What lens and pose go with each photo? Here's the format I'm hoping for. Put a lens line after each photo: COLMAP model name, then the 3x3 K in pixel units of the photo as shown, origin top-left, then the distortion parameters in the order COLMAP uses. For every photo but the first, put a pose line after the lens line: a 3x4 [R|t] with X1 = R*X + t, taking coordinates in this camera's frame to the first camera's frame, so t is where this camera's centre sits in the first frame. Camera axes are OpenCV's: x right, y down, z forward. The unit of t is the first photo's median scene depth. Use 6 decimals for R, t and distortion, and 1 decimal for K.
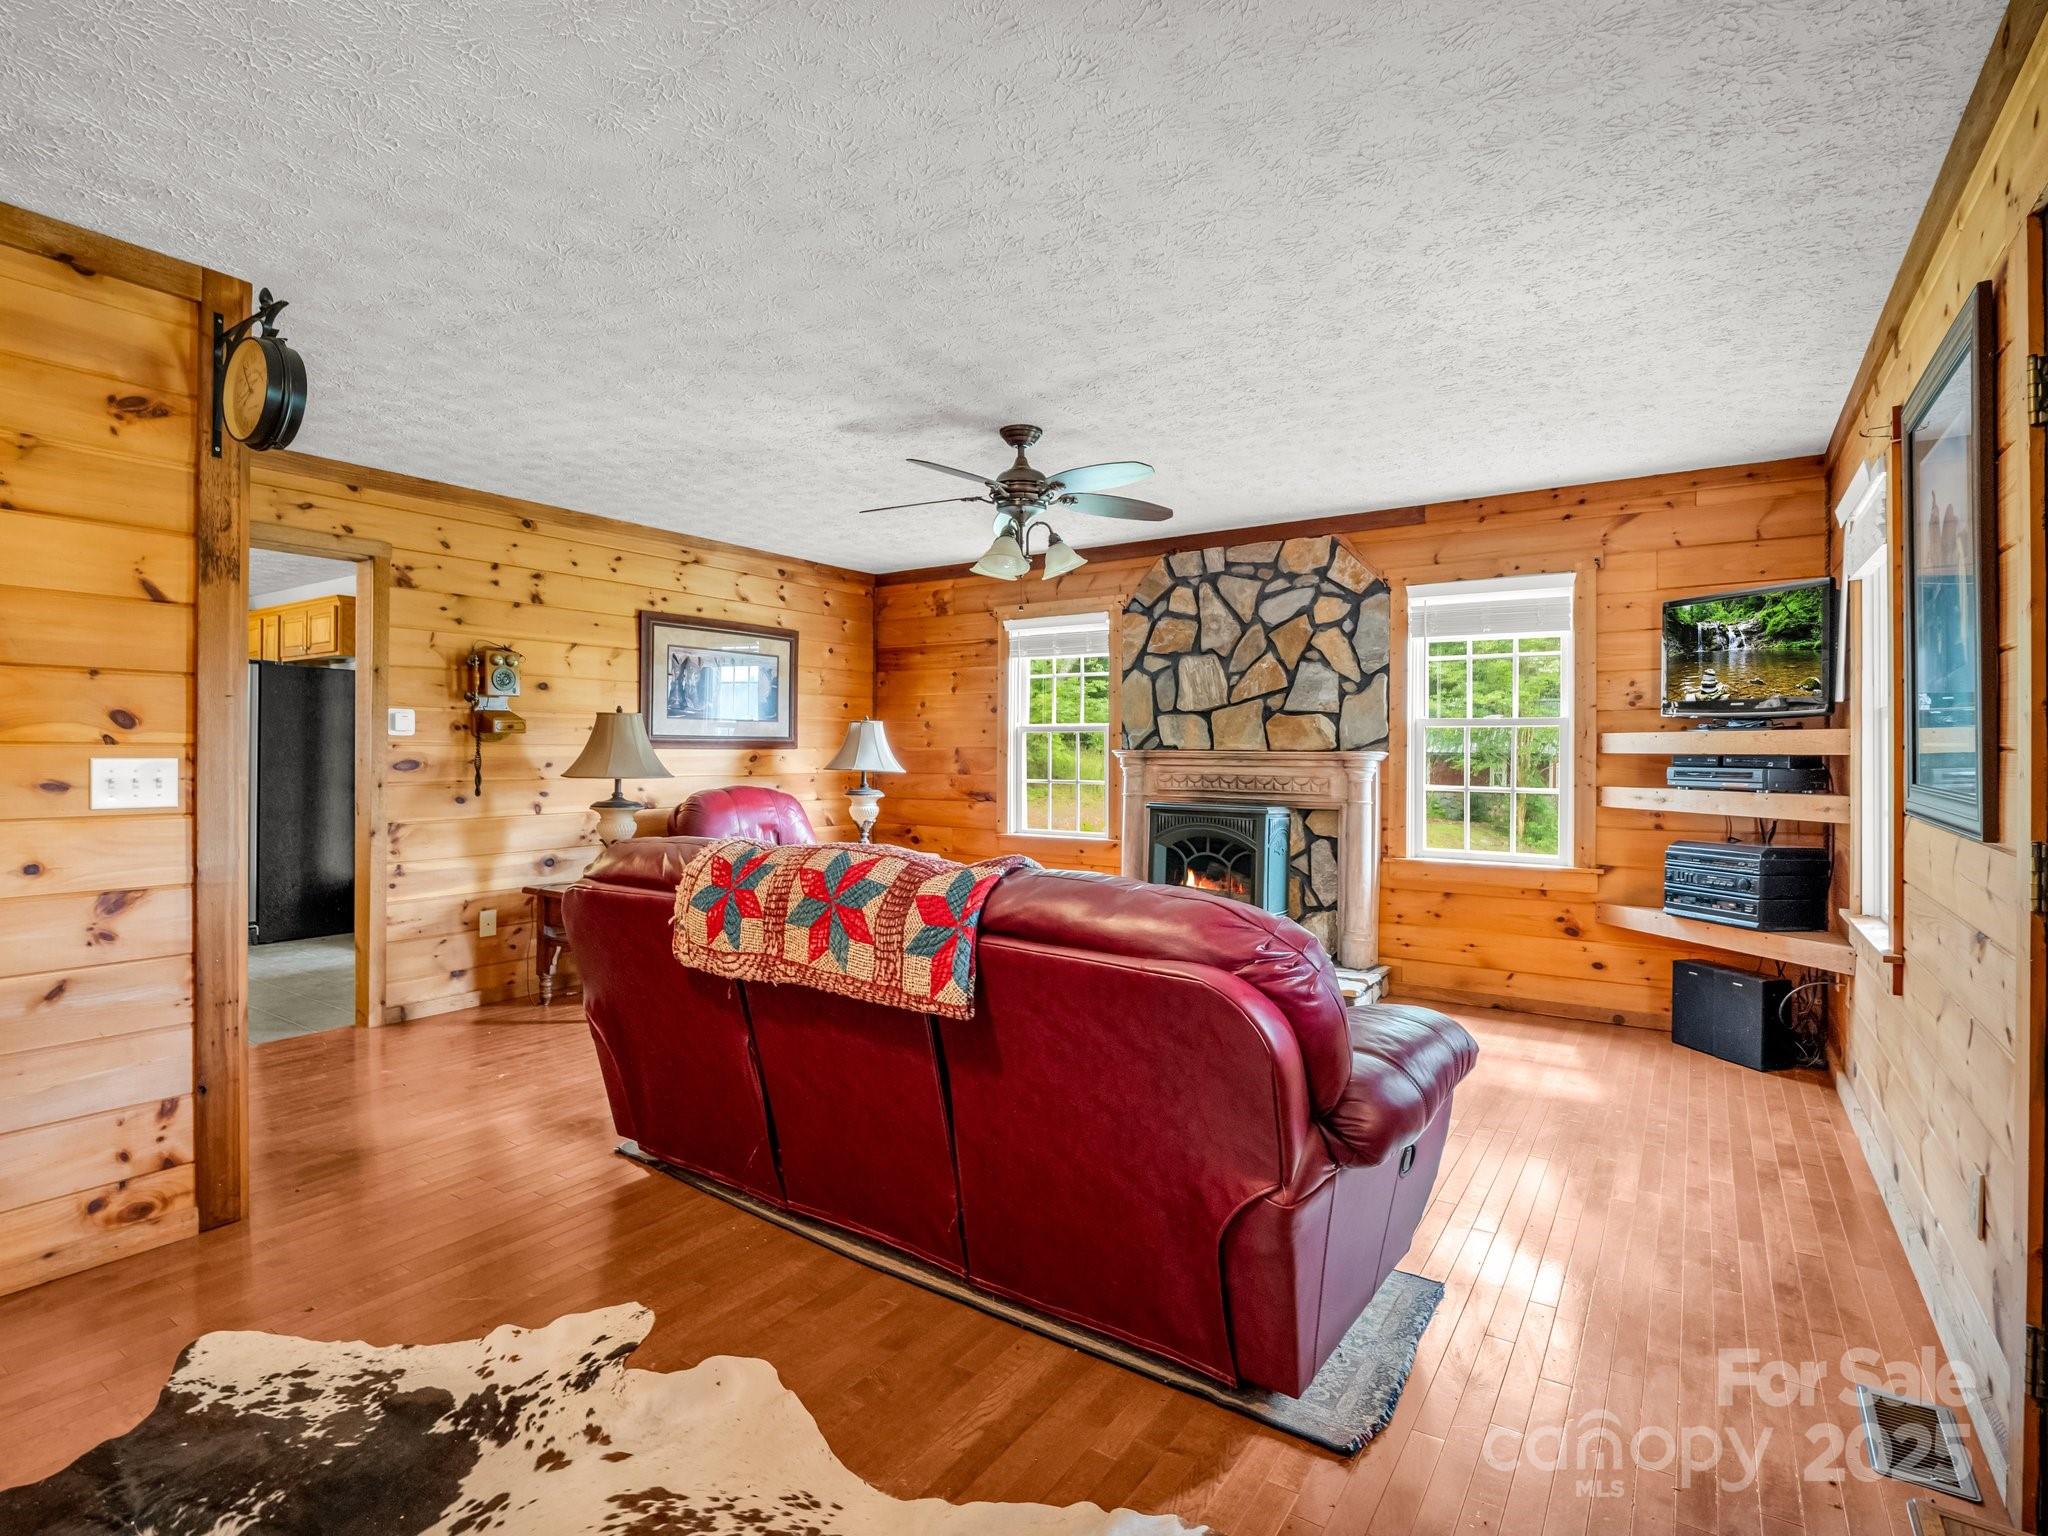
lens RADIAL K [[993.0, 0, 1008.9], [0, 993.0, 767.8], [0, 0, 1]] dist [-0.020091, 0.000219]
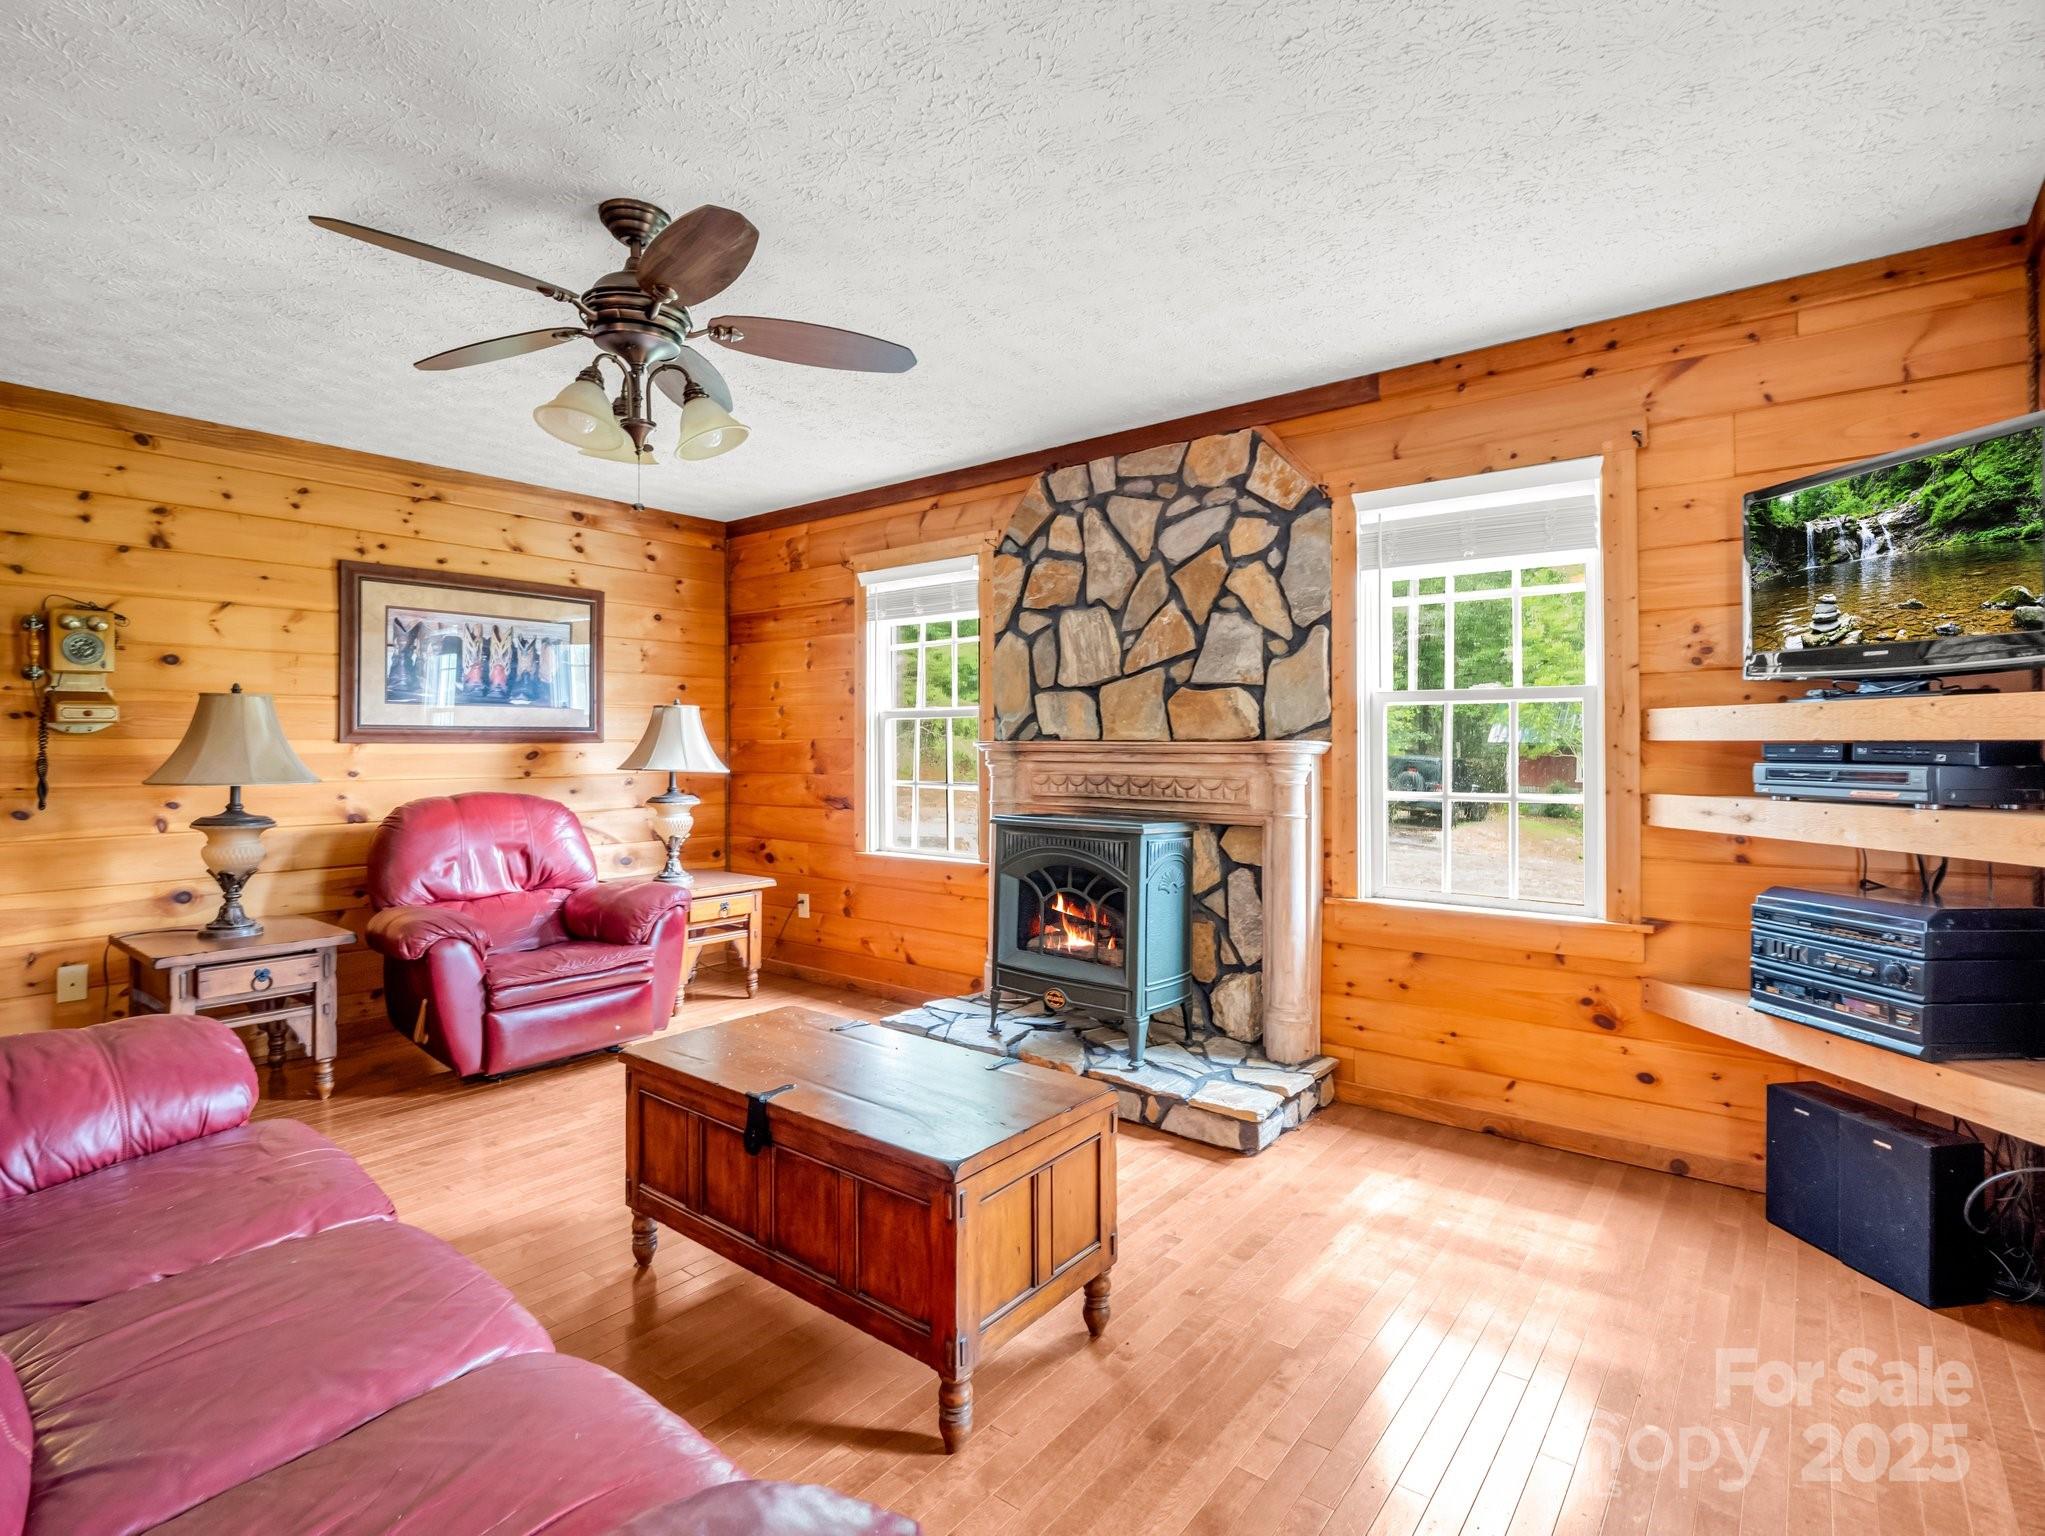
lens RADIAL K [[991.5, 0, 1038.8], [0, 991.5, 752.3], [0, 0, 1]] dist [-0.020091, 0.000219]
pose [[0.998495, -0.005506, -0.054559, 0.222174], [0.005007, 0.999944, -0.009273, -0.003276], [0.054607, 0.008986, 0.998468, 0.316465]]
